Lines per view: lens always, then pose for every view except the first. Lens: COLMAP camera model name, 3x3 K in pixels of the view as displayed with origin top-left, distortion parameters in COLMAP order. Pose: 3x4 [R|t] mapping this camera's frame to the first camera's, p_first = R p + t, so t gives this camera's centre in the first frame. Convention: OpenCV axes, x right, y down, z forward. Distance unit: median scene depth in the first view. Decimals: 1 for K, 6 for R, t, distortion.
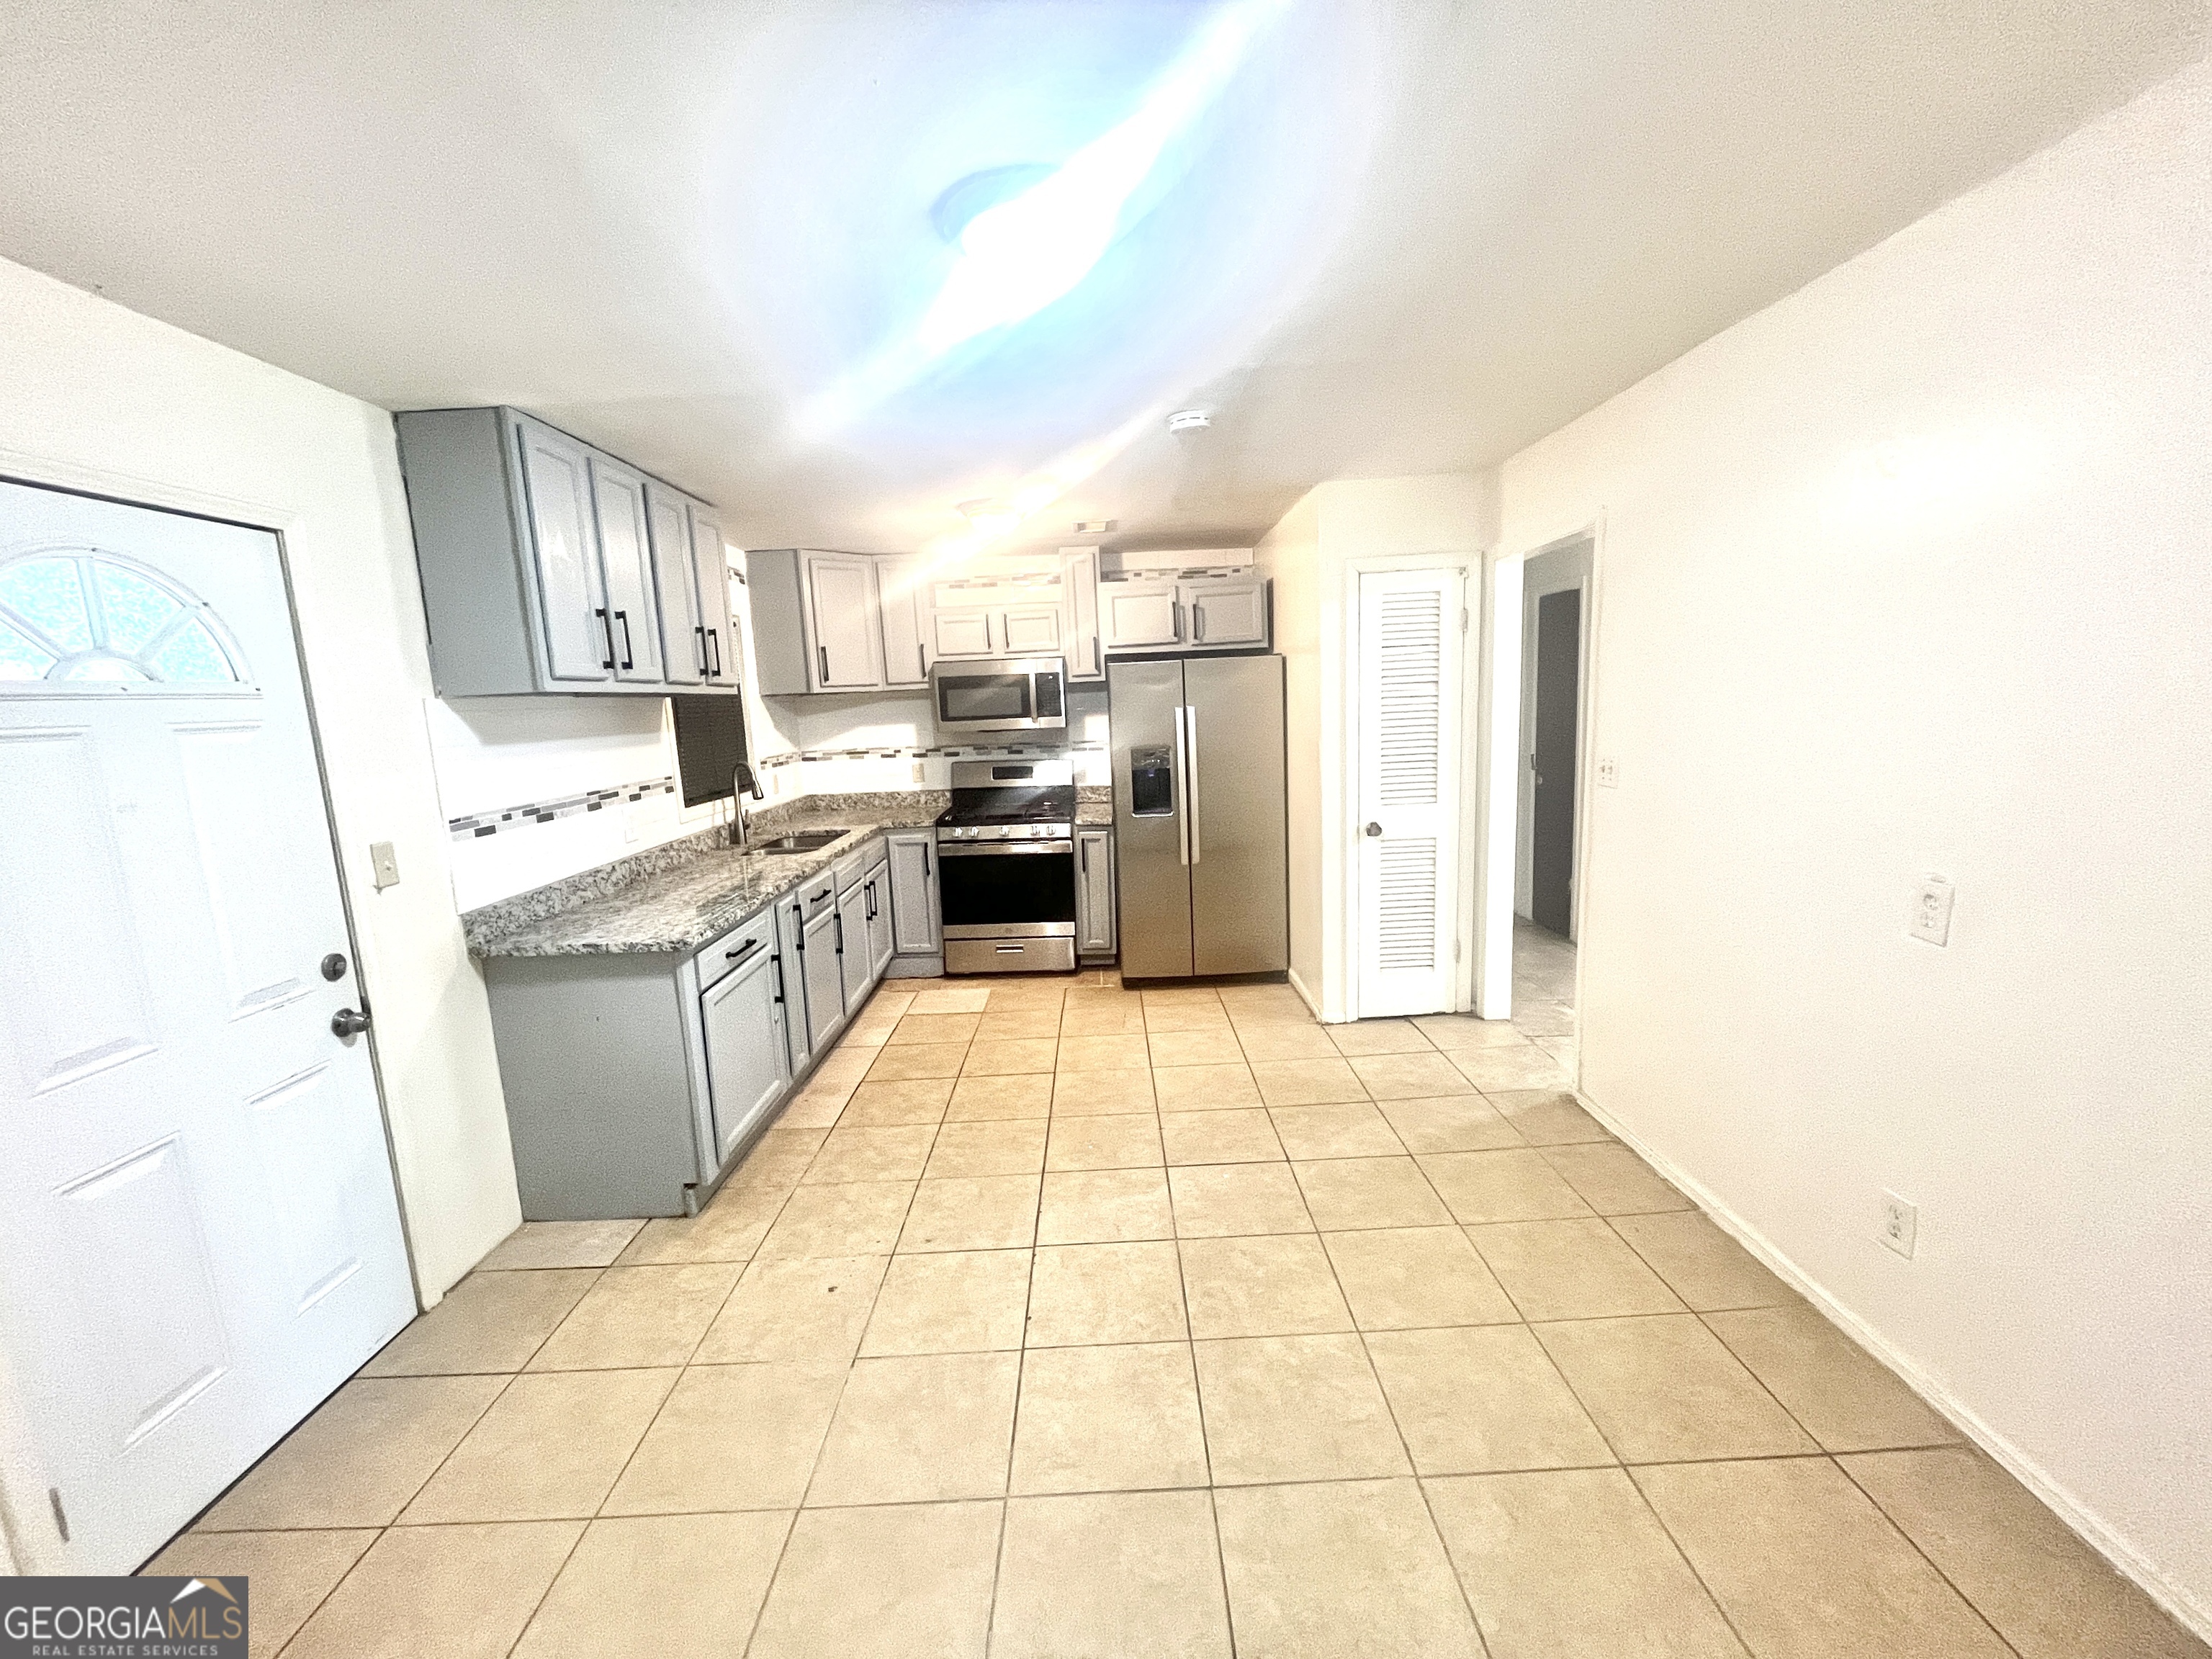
lens RADIAL K [[899.3, 0, 1111.0], [0, 899.3, 831.0], [0, 0, 1]] dist [-0.003284, 0.000328]
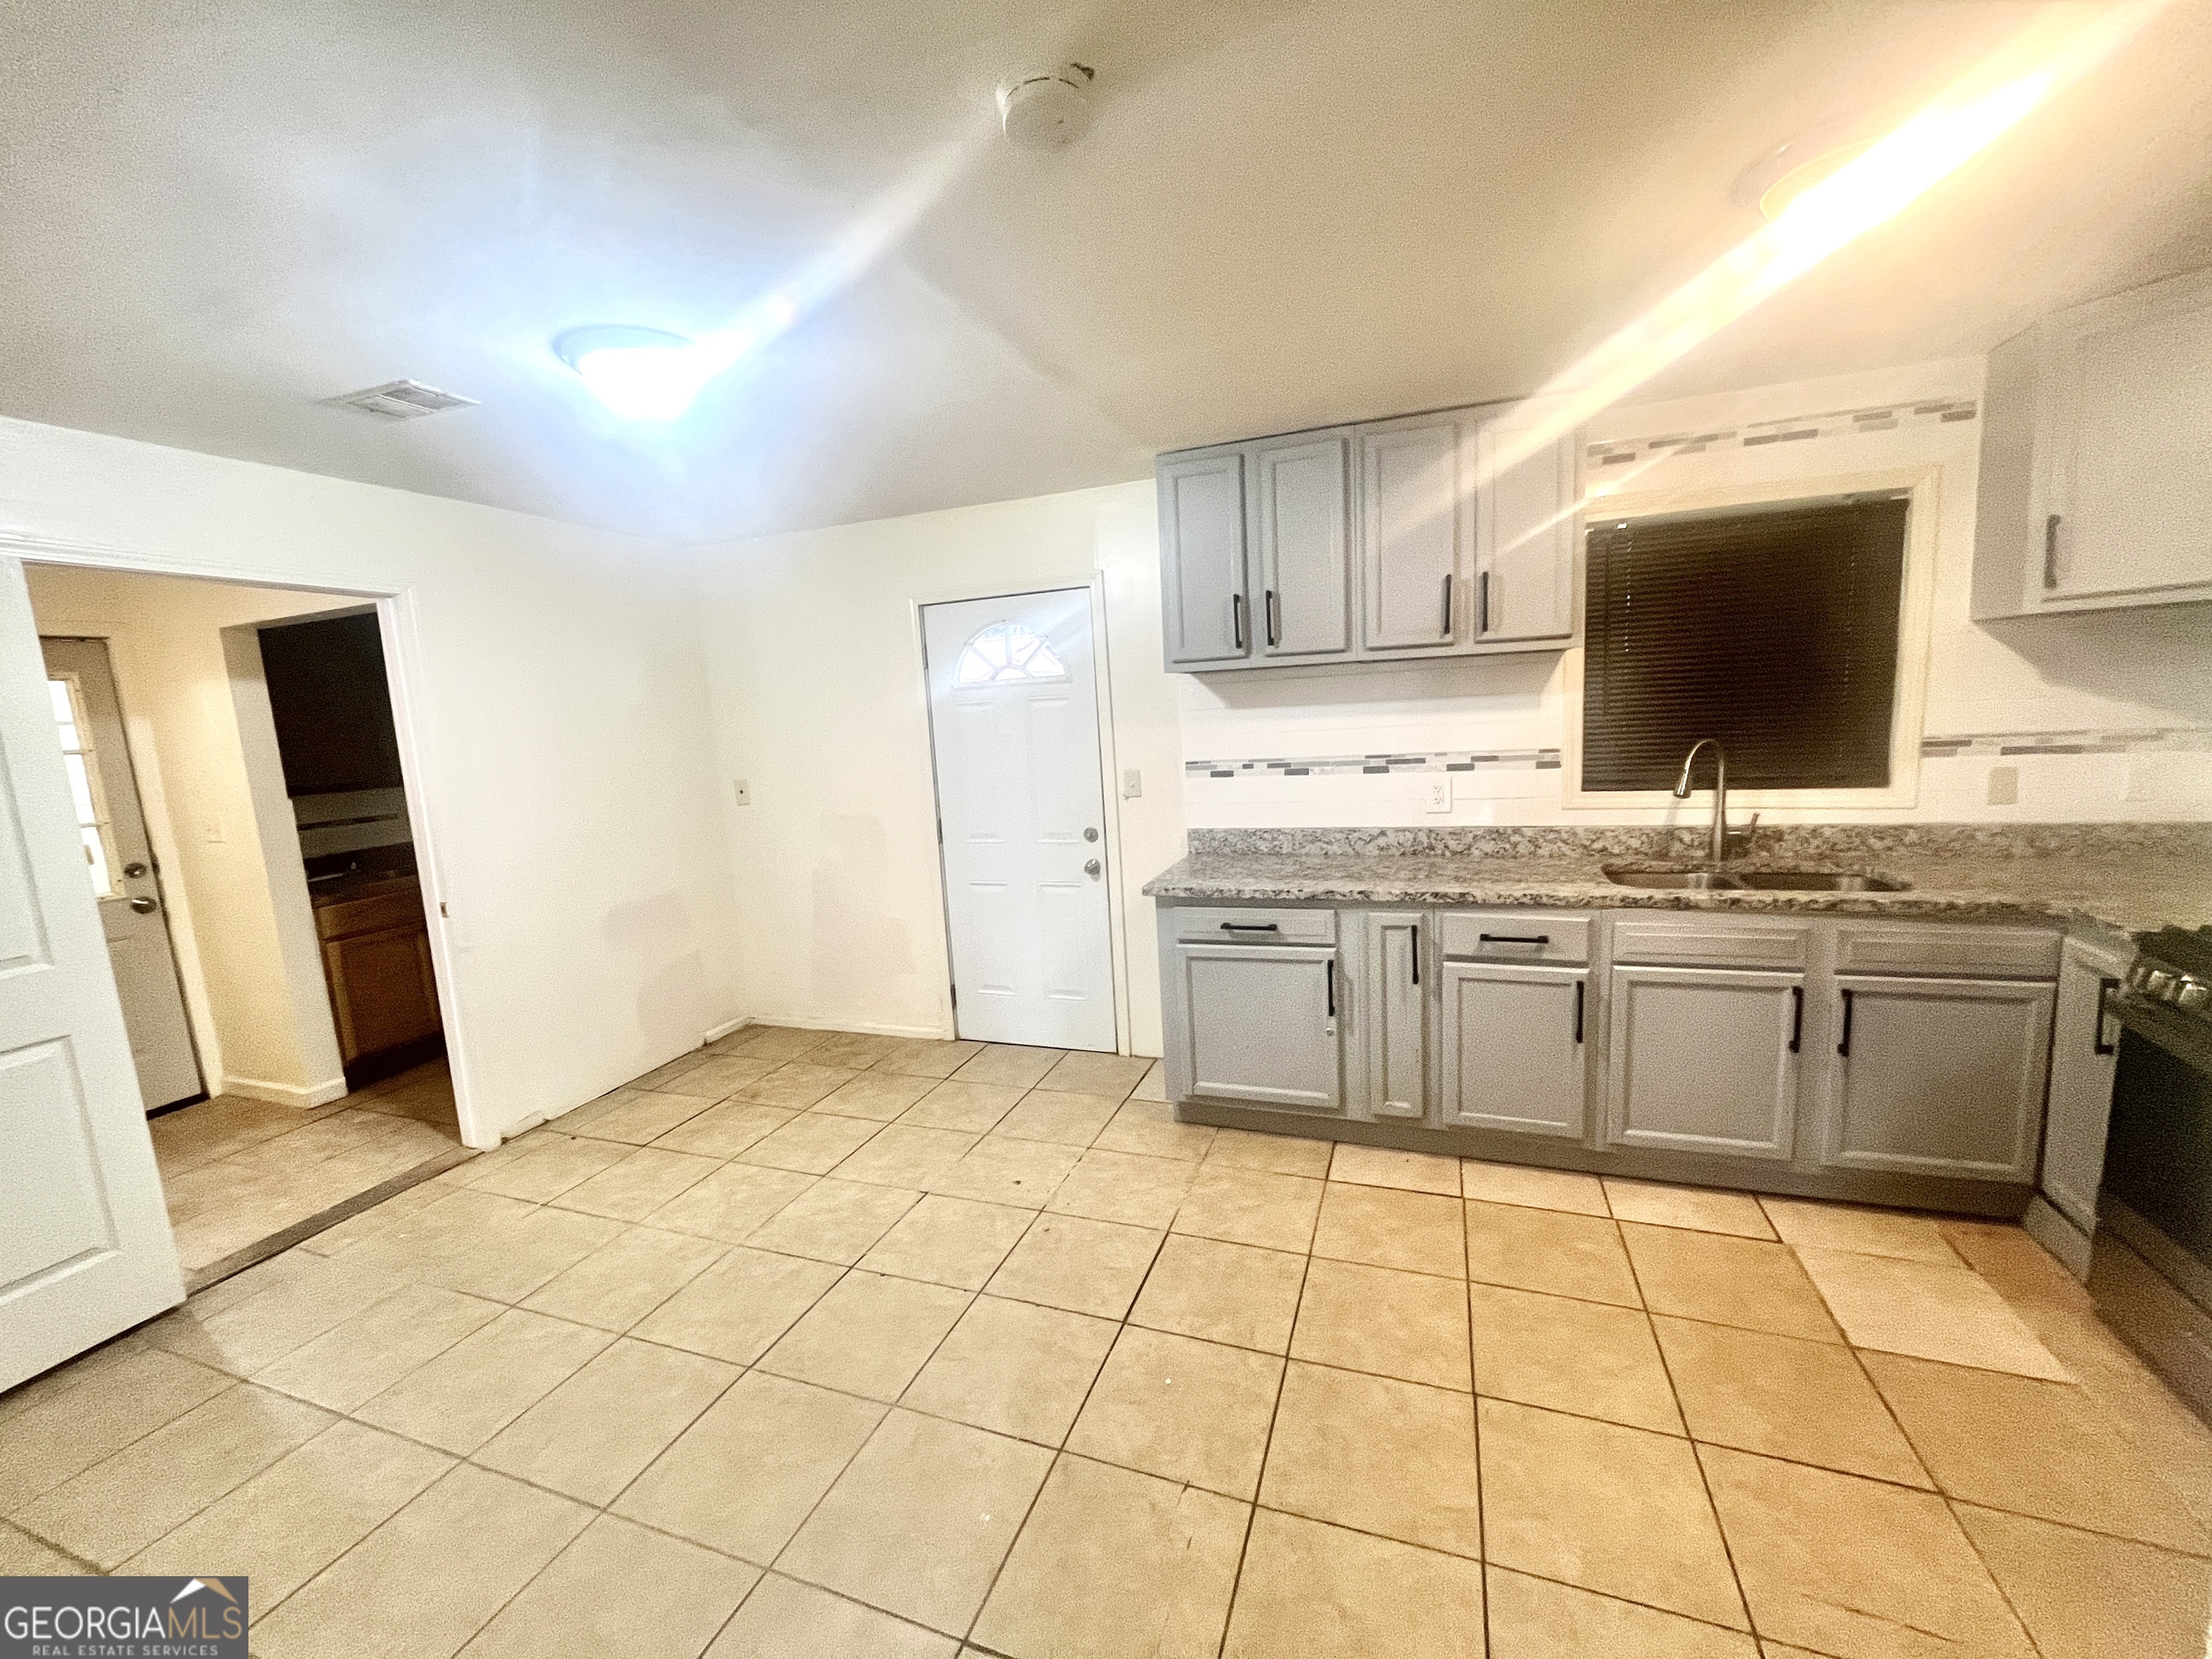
lens RADIAL K [[899.3, 0, 1101.5], [0, 899.3, 837.3], [0, 0, 1]] dist [-0.003284, 0.000328]
pose [[-0.360103, 0.198026, -0.911653, 0.542023], [-0.068541, 0.968955, 0.237546, -0.194019], [0.930391, 0.148027, -0.335351, 1.182953]]
